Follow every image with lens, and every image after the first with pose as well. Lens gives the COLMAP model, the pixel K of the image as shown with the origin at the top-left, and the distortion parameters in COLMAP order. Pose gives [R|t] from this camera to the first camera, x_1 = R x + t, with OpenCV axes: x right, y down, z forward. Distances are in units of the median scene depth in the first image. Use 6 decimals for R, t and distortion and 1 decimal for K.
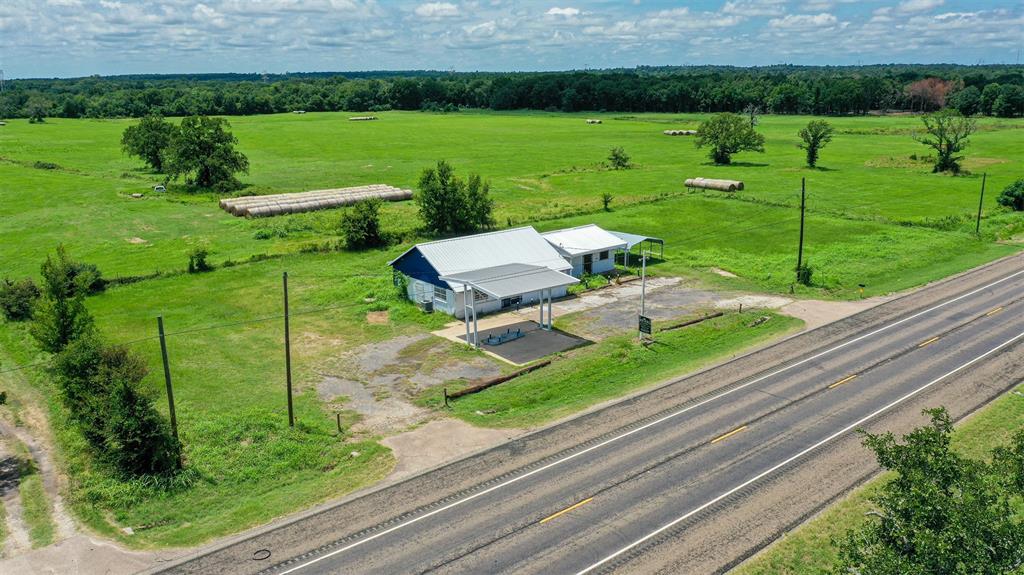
lens RADIAL K [[797.0, 0, 512.1], [0, 797.0, 286.7], [0, 0, 1]] dist [0.008905, 0.013237]
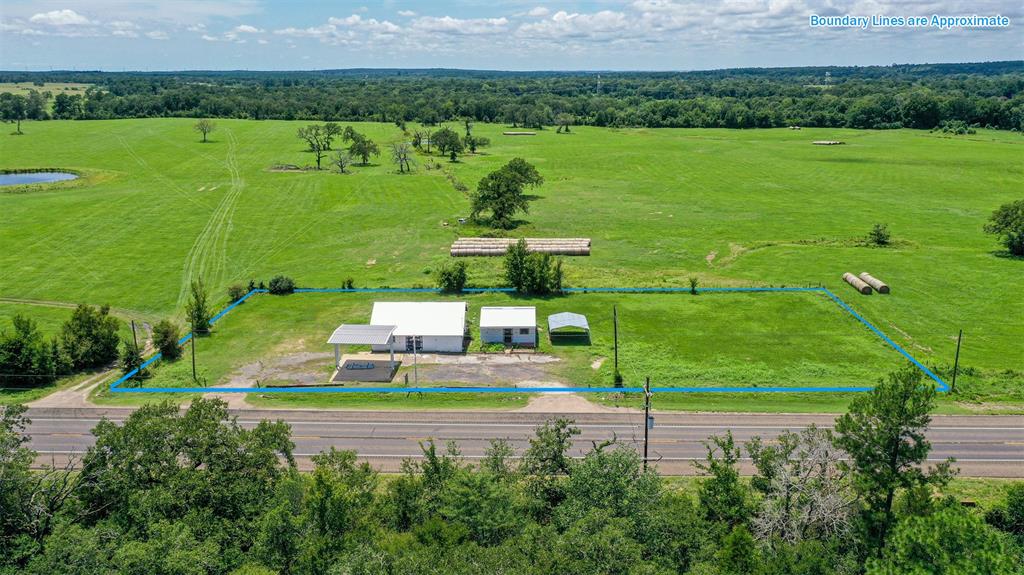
lens RADIAL K [[797.0, 0, 510.0], [0, 797.0, 288.4], [0, 0, 1]] dist [0.008905, 0.013237]
pose [[0.755224, 0.176589, -0.631232, 1.188719], [-0.167296, 0.983061, 0.074856, -0.262799], [0.633758, 0.049069, 0.771973, -0.129517]]
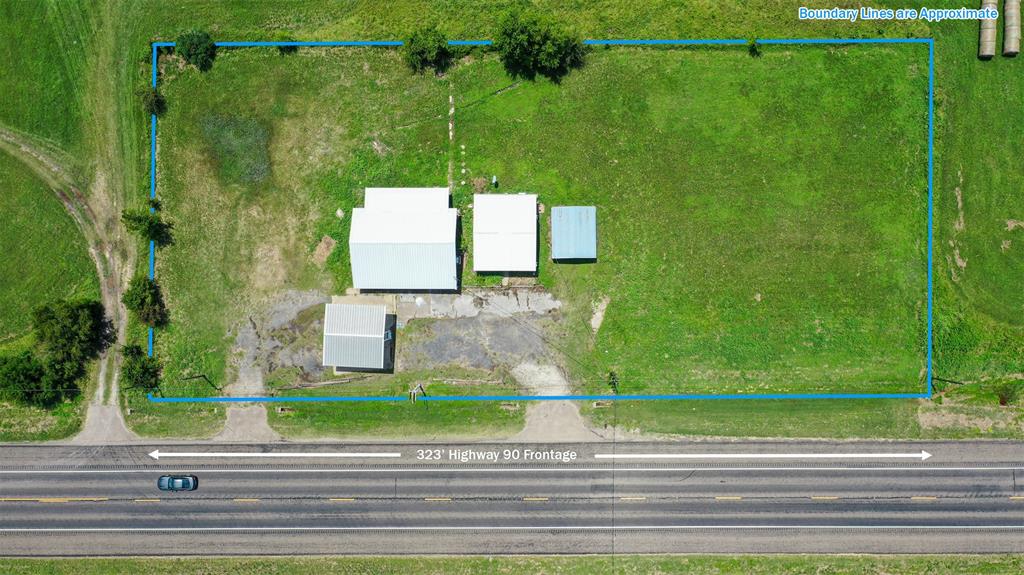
lens RADIAL K [[797.0, 0, 513.4], [0, 797.0, 296.4], [0, 0, 1]] dist [0.008905, 0.013237]
pose [[0.760324, 0.649524, -0.004981, 0.183874], [-0.162279, 0.197375, 0.966803, -1.522401], [0.628945, -0.734276, 0.255473, 0.761401]]
